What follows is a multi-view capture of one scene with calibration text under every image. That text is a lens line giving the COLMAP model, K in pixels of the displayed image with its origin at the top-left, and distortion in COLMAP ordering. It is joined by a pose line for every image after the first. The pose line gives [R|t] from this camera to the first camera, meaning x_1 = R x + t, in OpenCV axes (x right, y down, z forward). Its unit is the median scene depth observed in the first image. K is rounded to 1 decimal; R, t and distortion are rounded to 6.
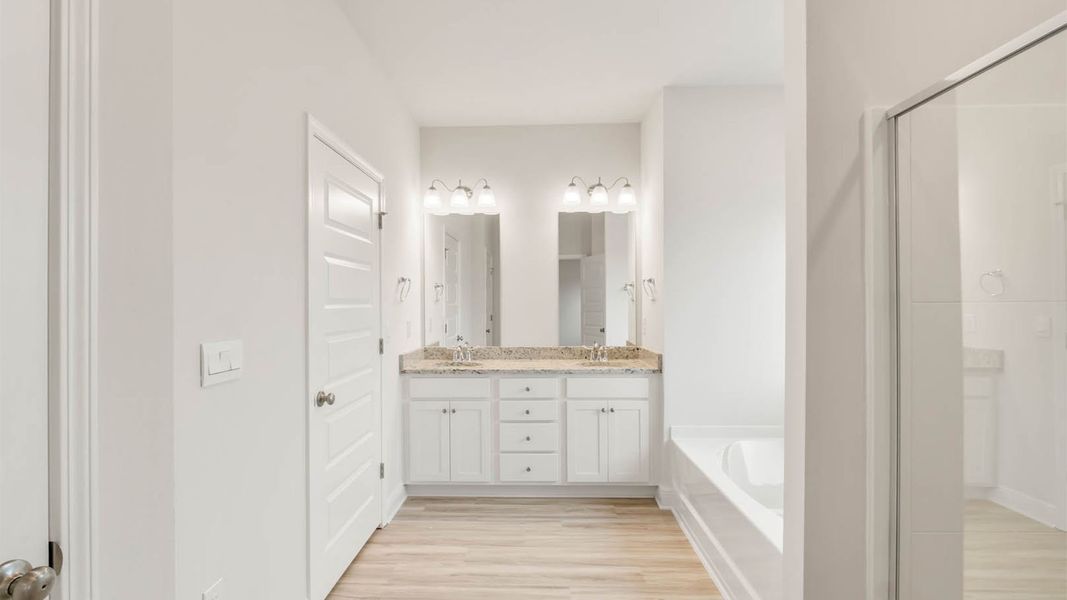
lens RADIAL K [[456.1, 0, 533.5], [0, 456.1, 300.0], [0, 0, 1]] dist [-0.003211, -0.000411]
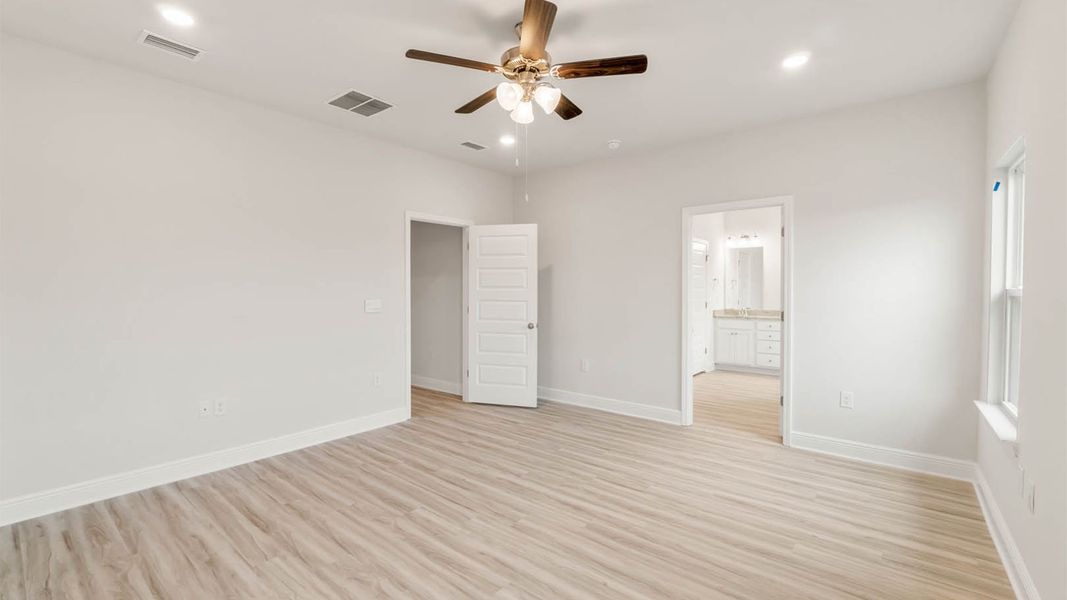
lens RADIAL K [[456.1, 0, 533.5], [0, 456.1, 300.0], [0, 0, 1]] dist [-0.003211, -0.000411]
pose [[0.784152, 0.016260, -0.620356, 0.469226], [-0.003177, 0.999749, 0.022188, 0.014297], [0.620561, -0.015428, 0.784007, -1.529378]]
